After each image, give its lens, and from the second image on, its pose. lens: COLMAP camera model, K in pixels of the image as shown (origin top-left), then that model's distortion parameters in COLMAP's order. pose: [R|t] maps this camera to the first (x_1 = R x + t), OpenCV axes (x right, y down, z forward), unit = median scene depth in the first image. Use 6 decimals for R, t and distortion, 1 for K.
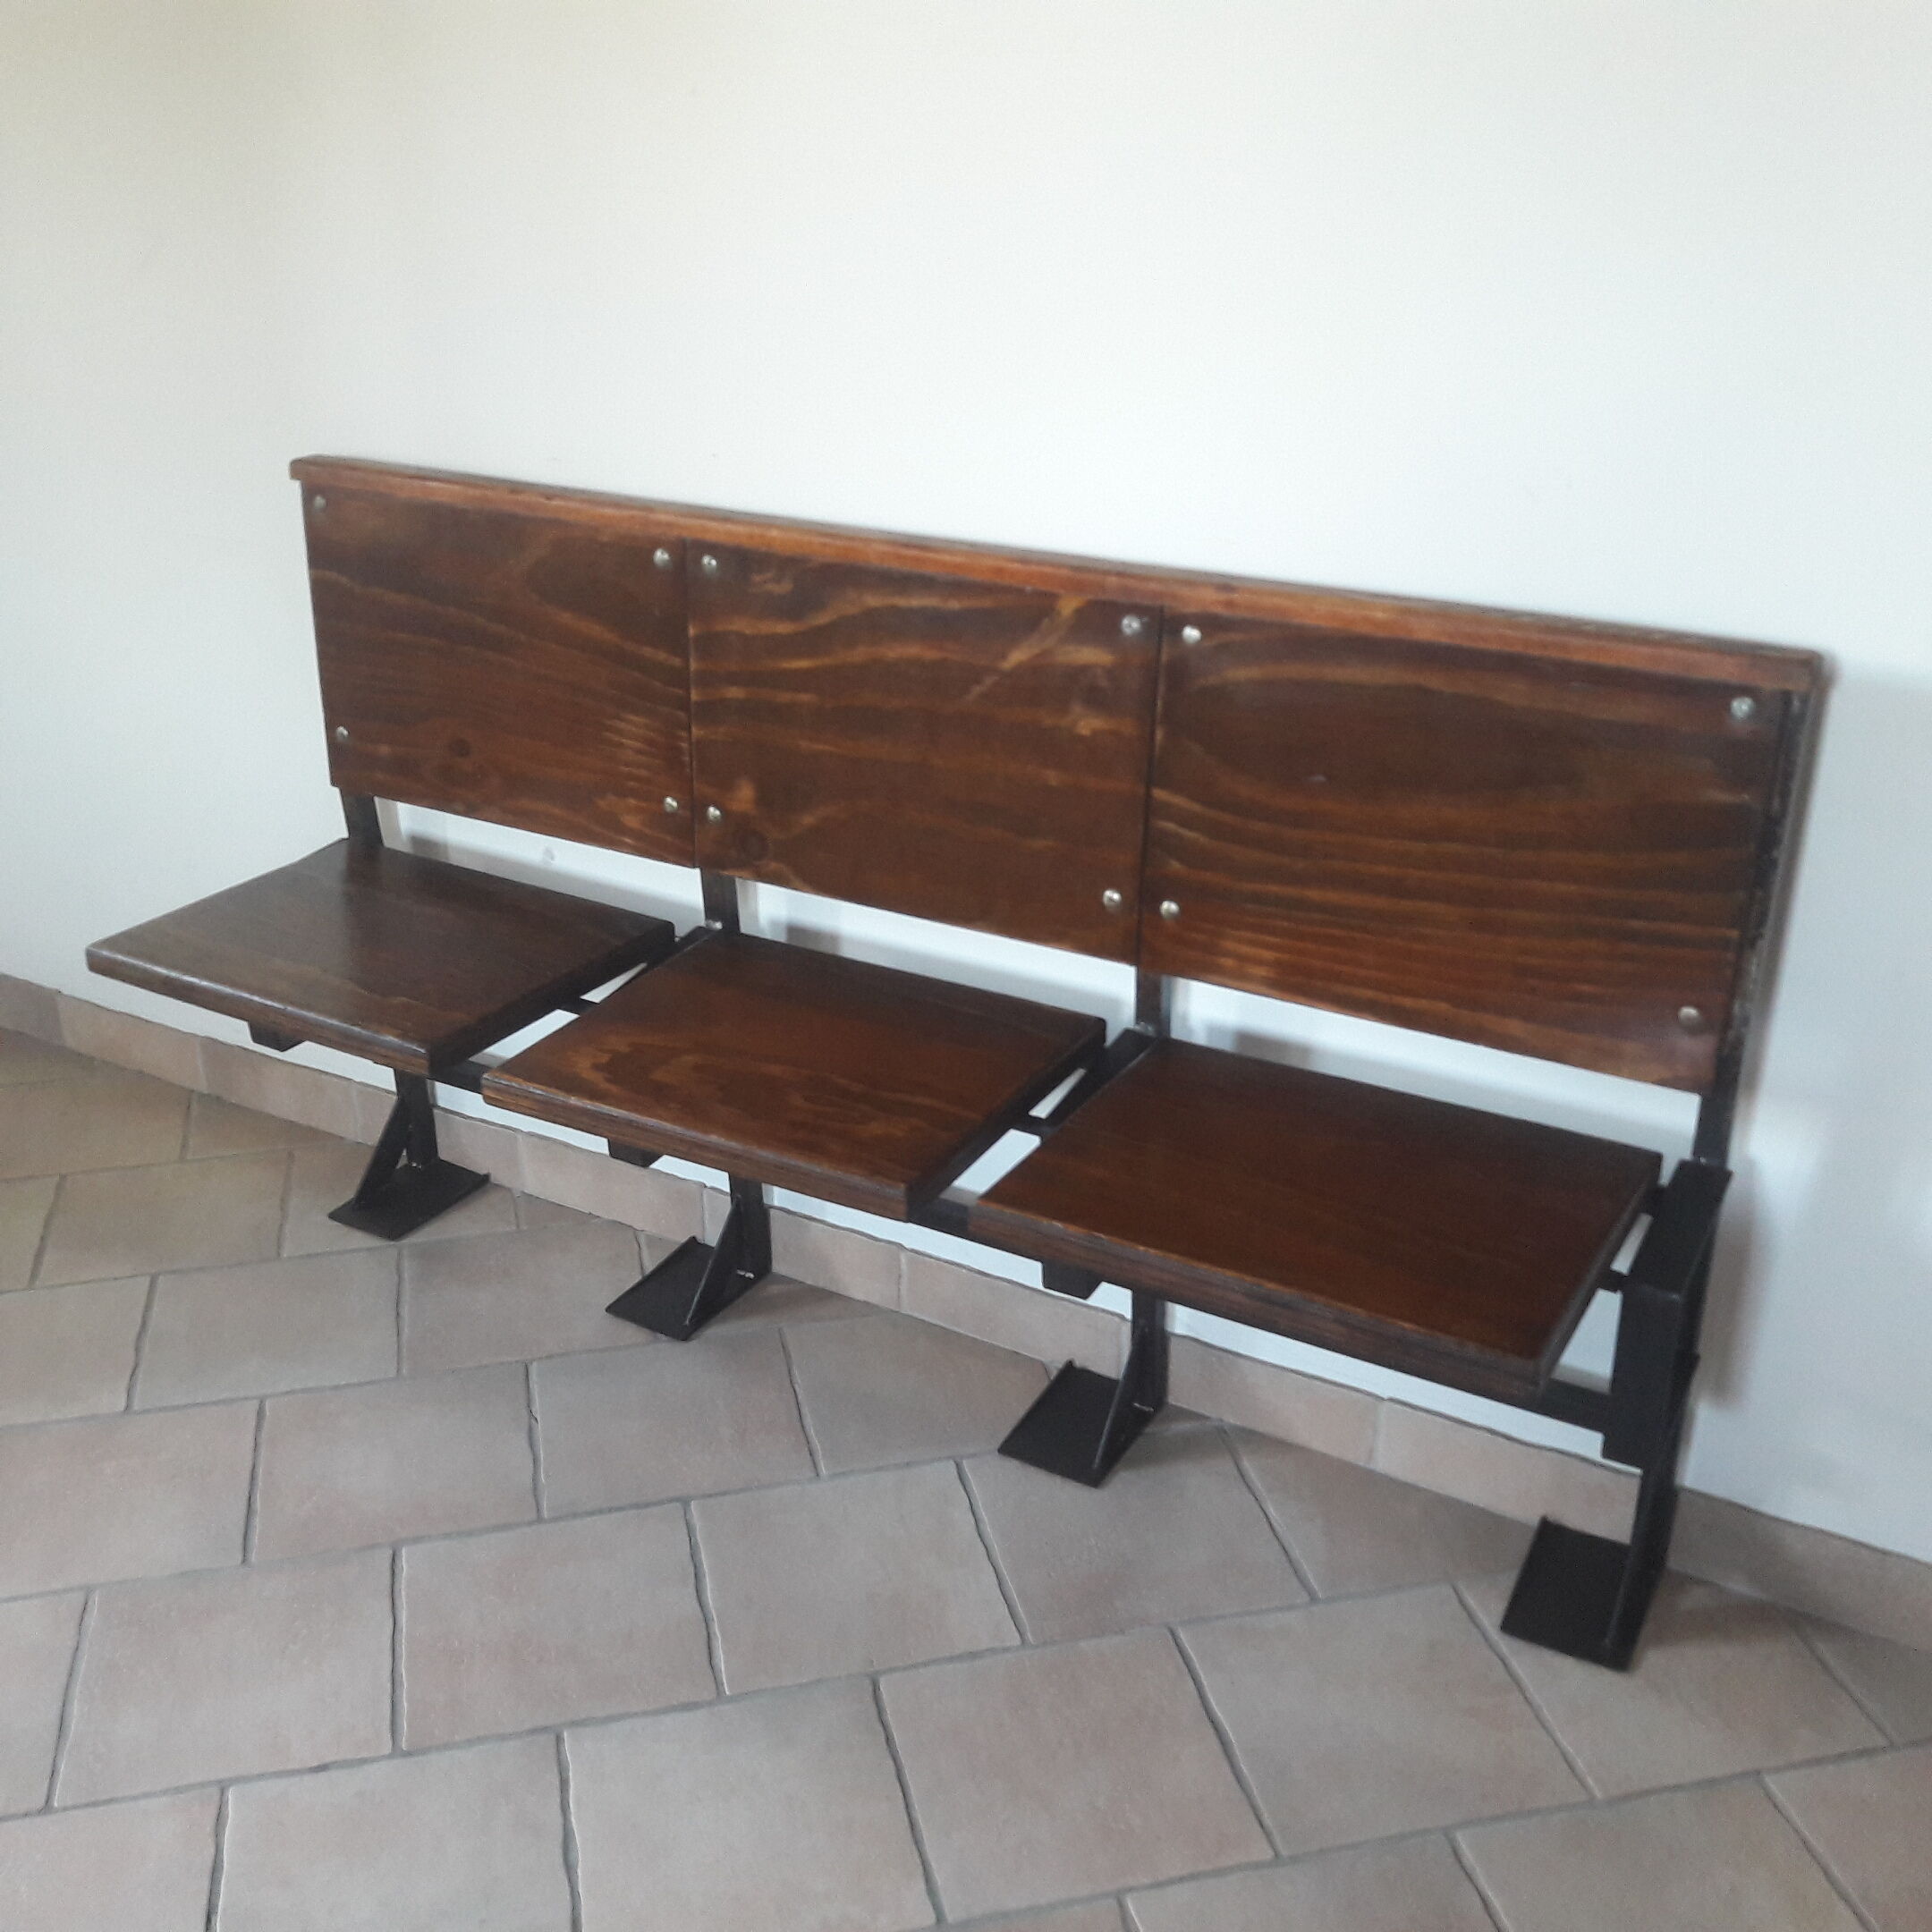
lens RADIAL K [[2131.6, 0, 966.0], [0, 2131.6, 966.0], [0, 0, 1]] dist [0.035978, -0.020568]
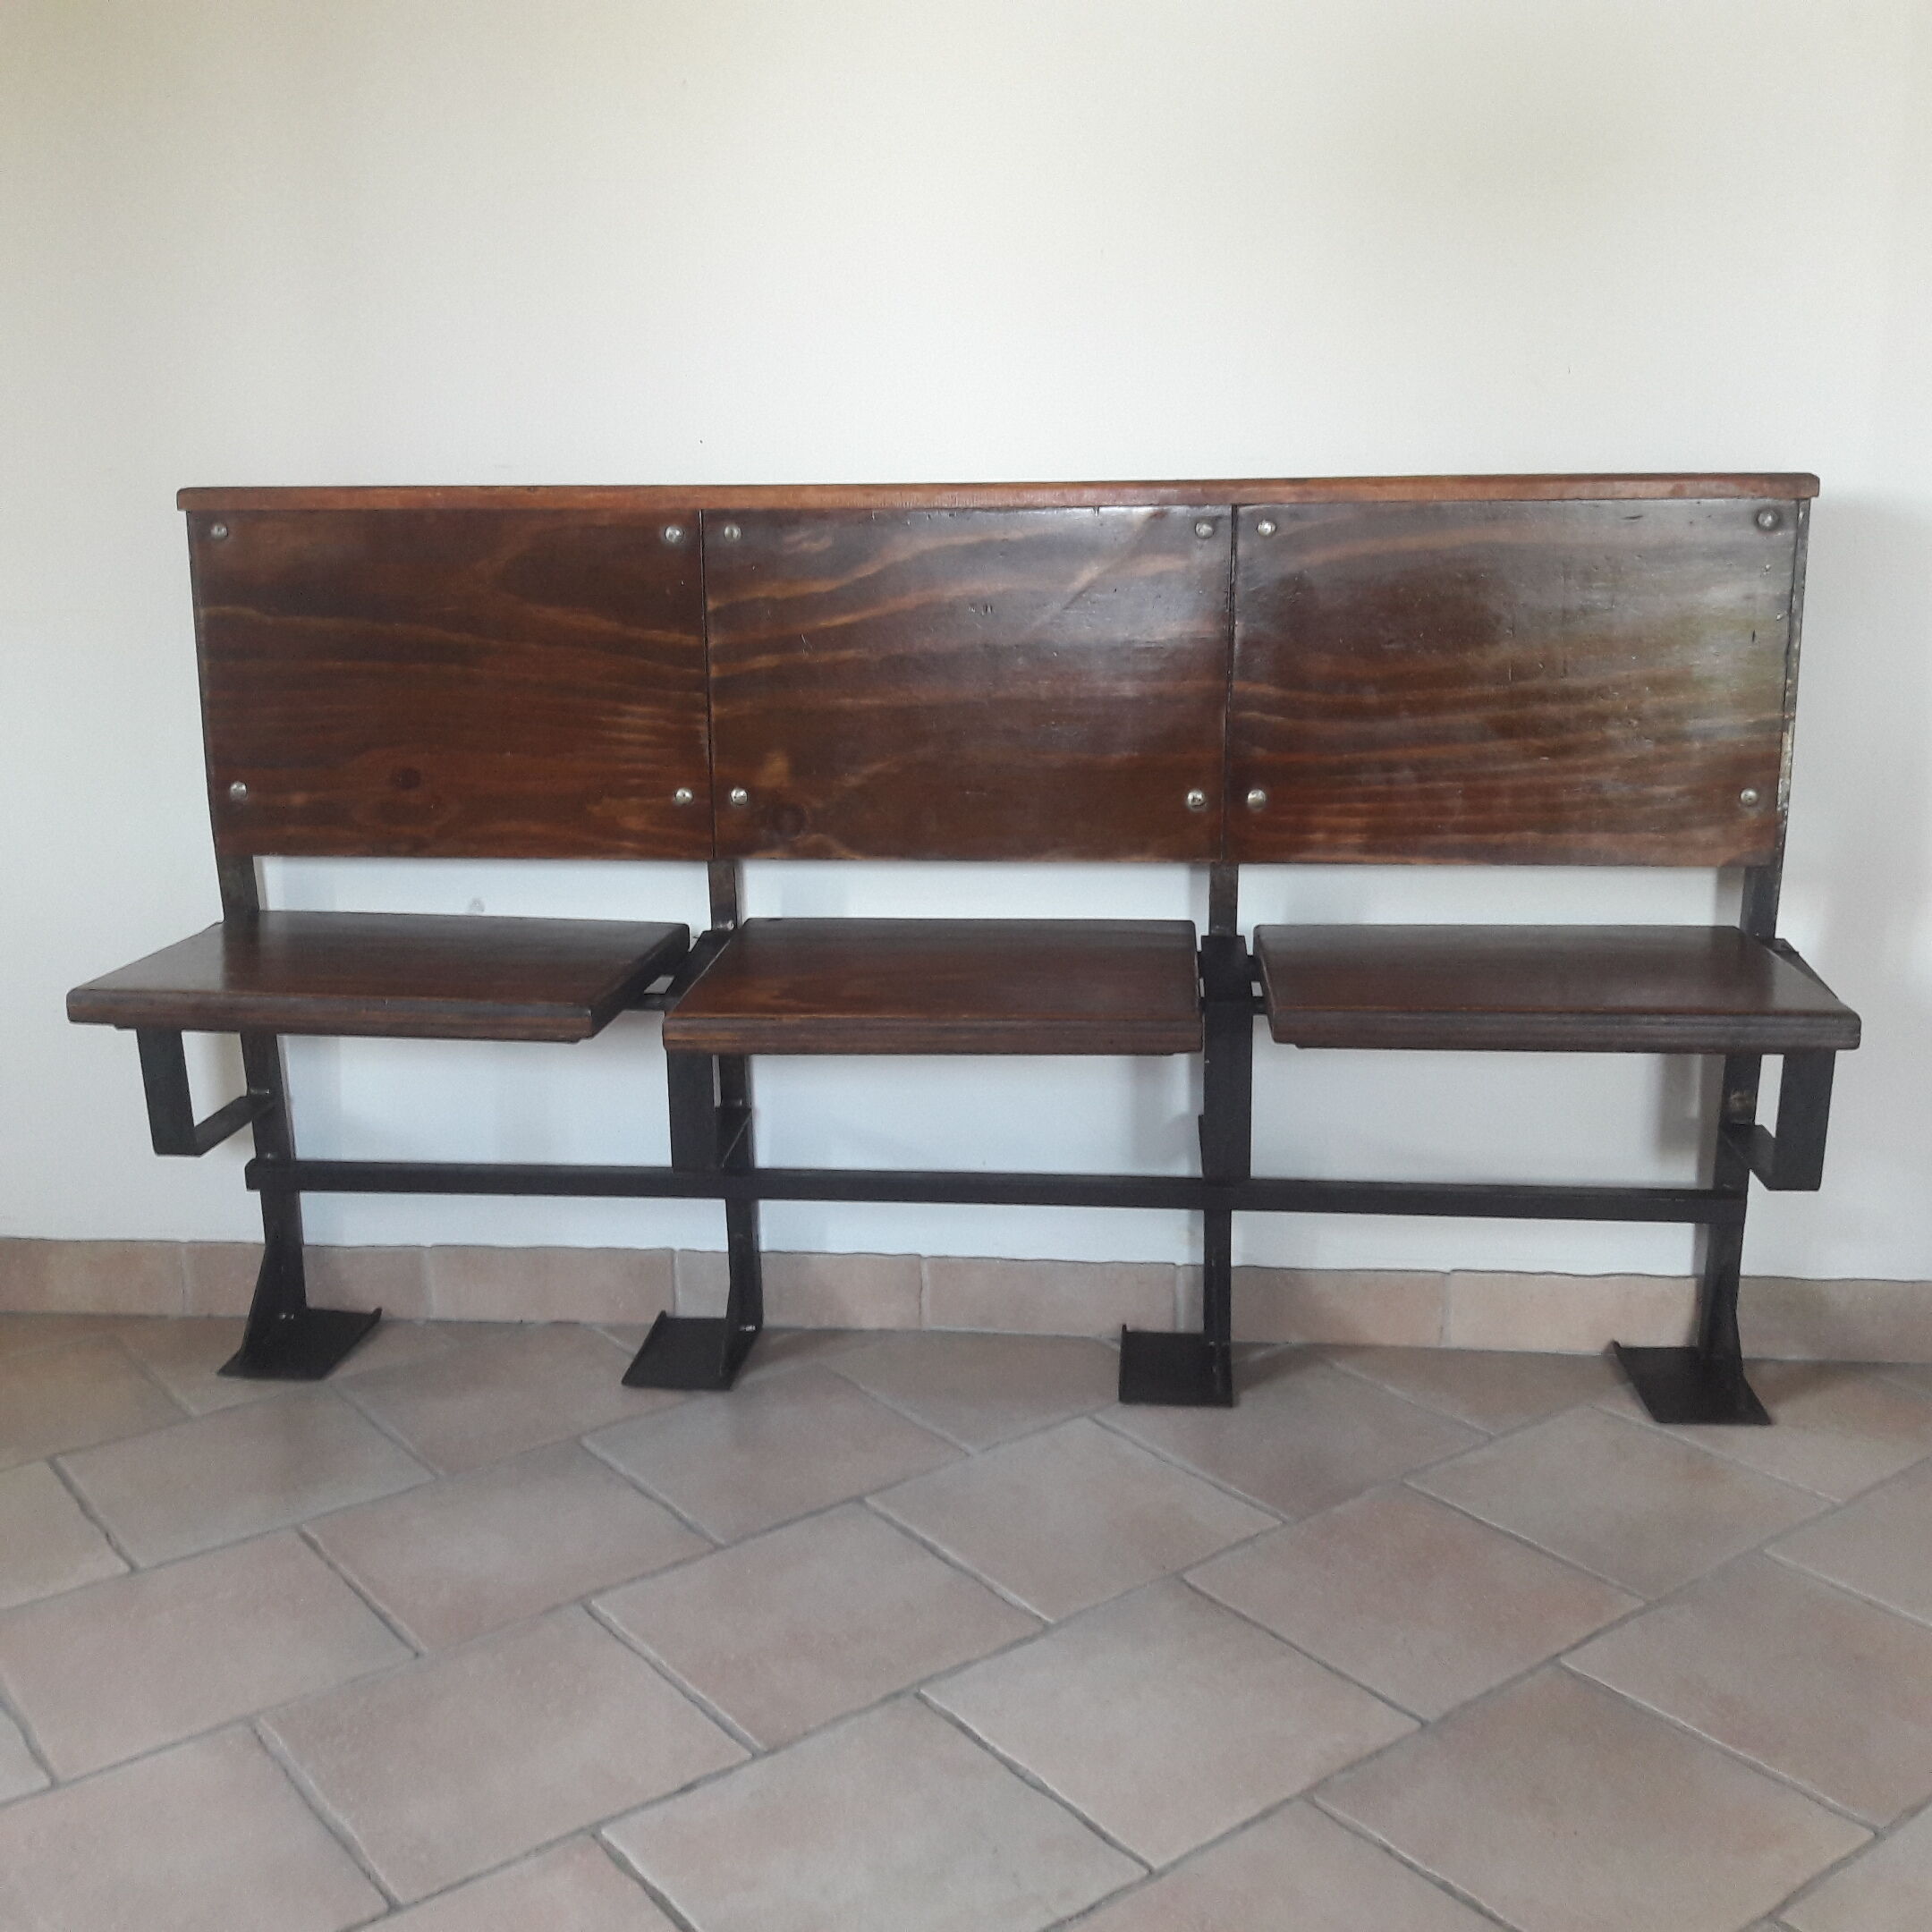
lens RADIAL K [[2131.6, 0, 966.0], [0, 2131.6, 966.0], [0, 0, 1]] dist [0.035978, -0.020568]
pose [[0.909014, -0.102723, 0.403907, -0.457570], [0.180844, 0.970376, -0.160208, 0.192288], [-0.375484, 0.218676, 0.900662, 0.111690]]
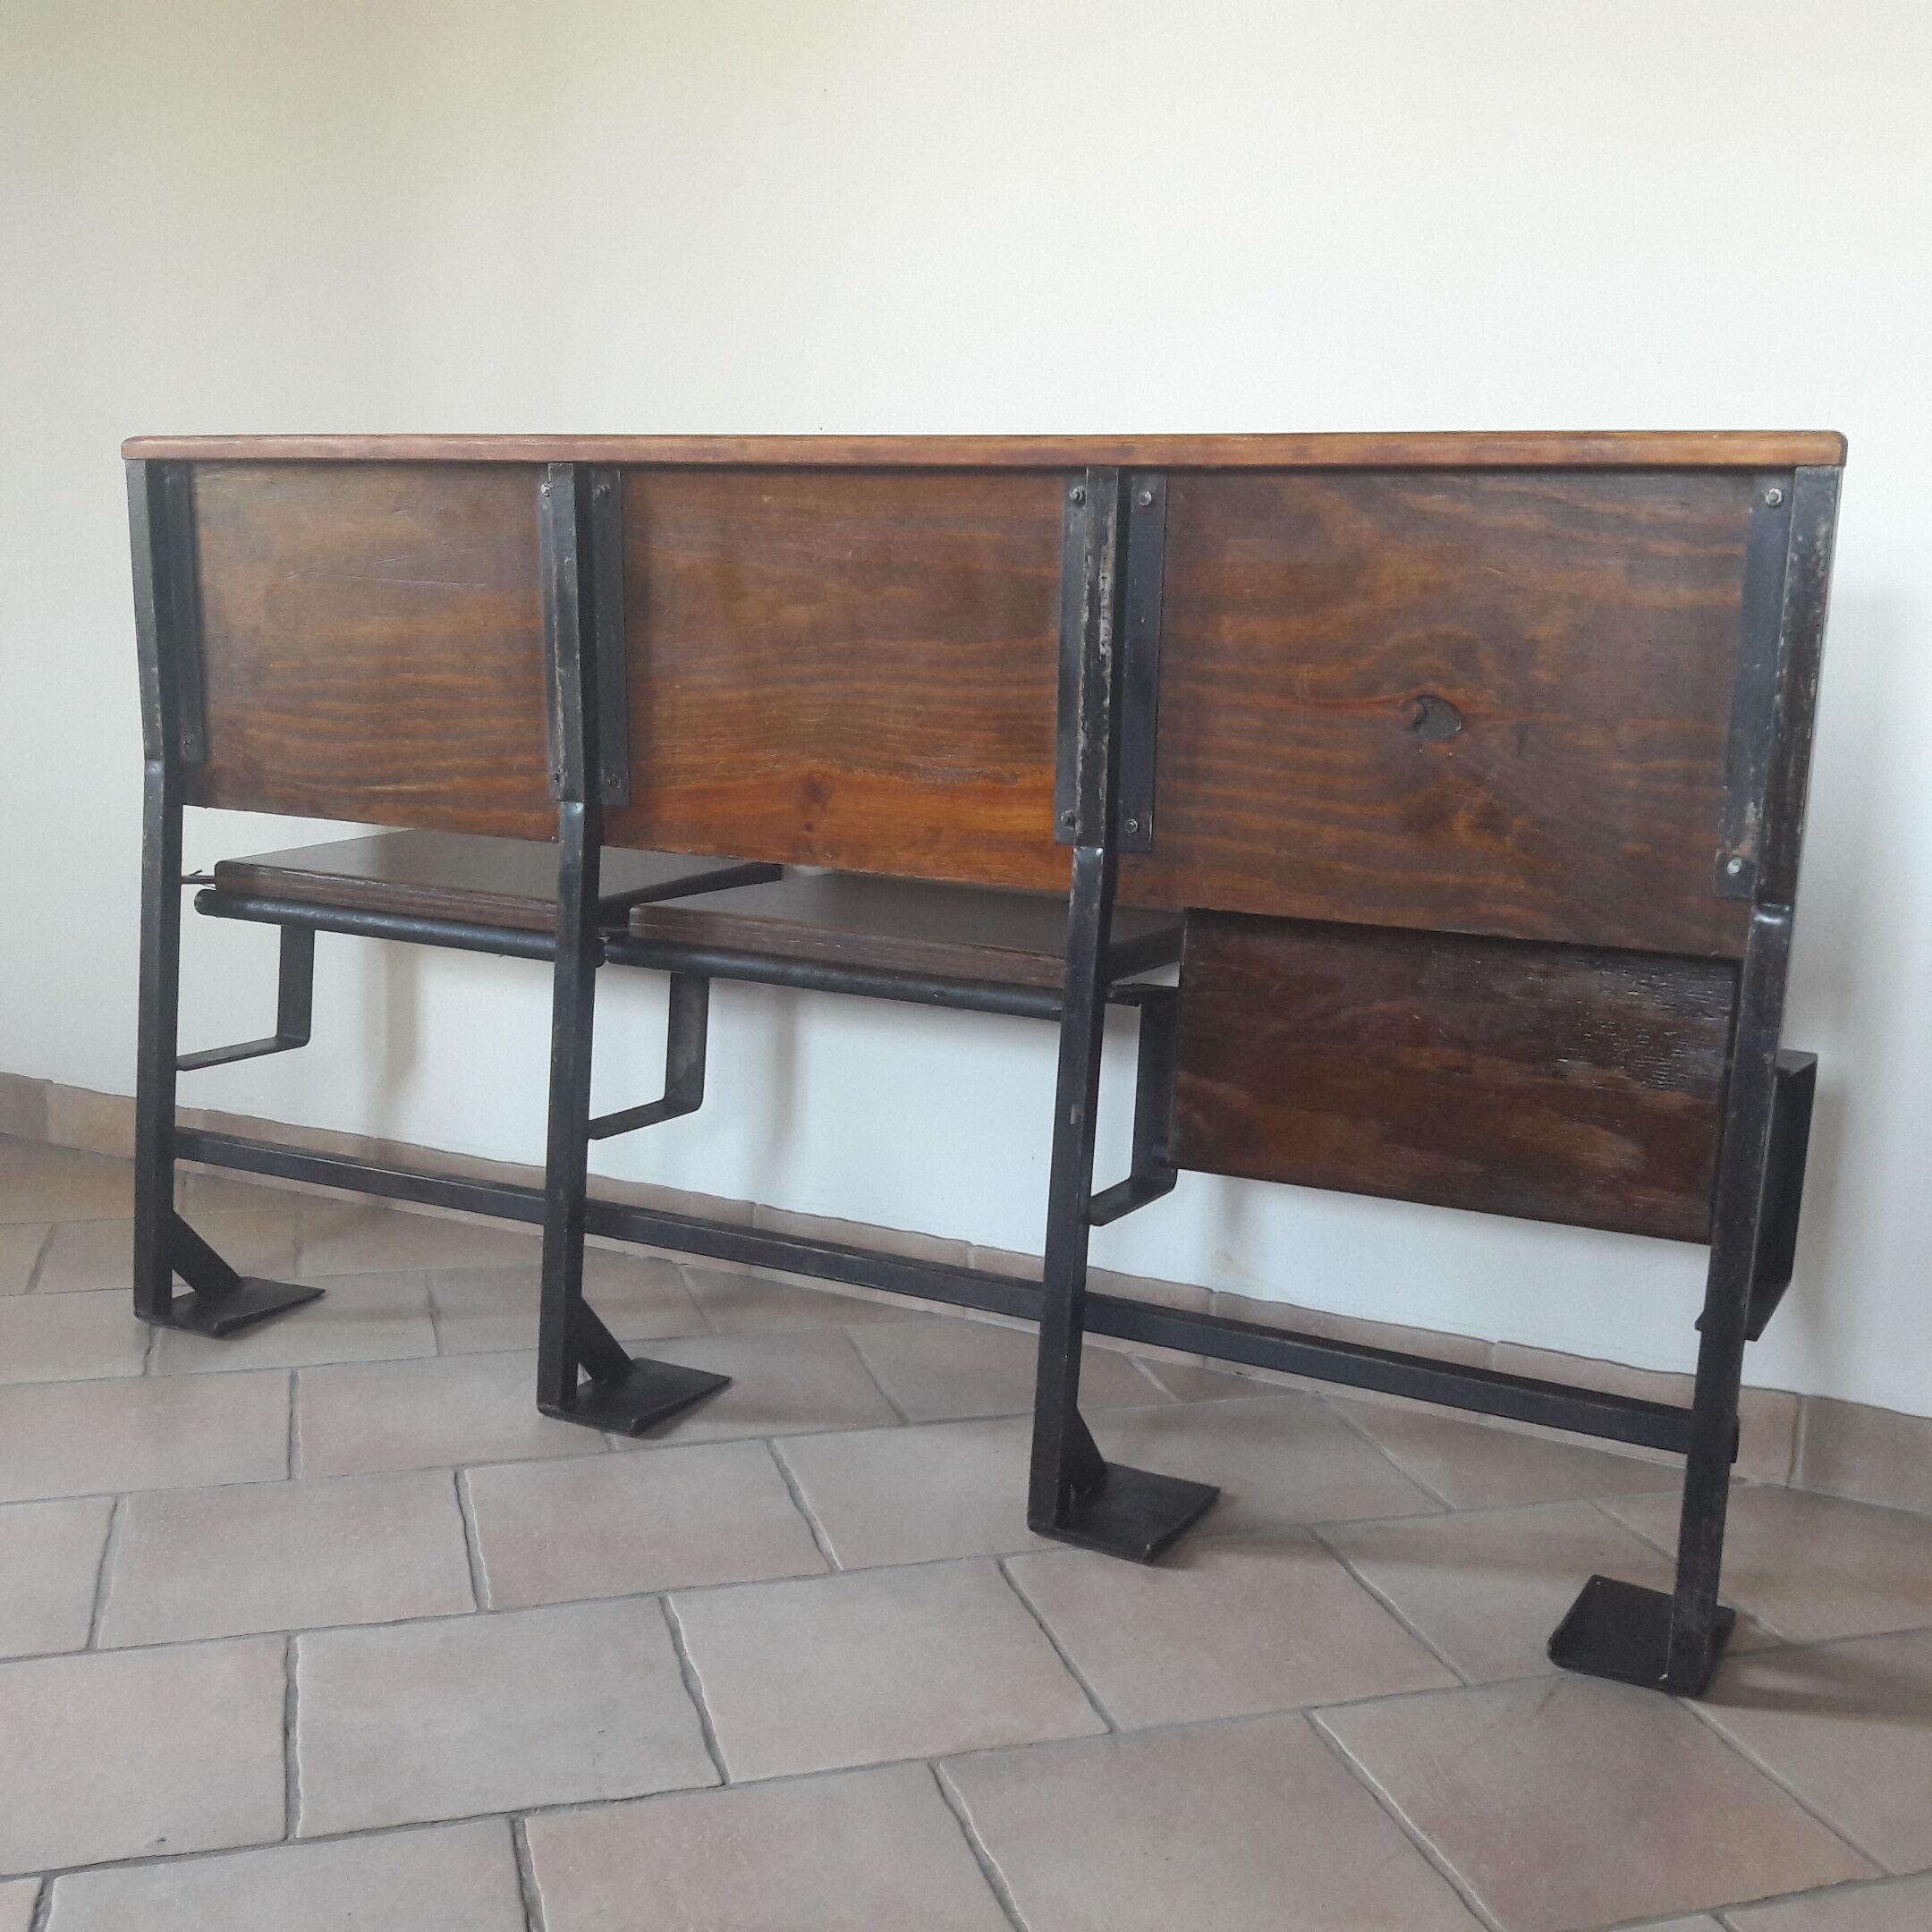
lens RADIAL K [[2131.6, 0, 966.0], [0, 2131.6, 966.0], [0, 0, 1]] dist [0.035978, -0.020568]
pose [[0.997402, 0.022565, 0.068413, -0.118096], [-0.004328, 0.966727, -0.255773, 0.302397], [-0.071908, 0.254812, 0.964313, 0.045023]]
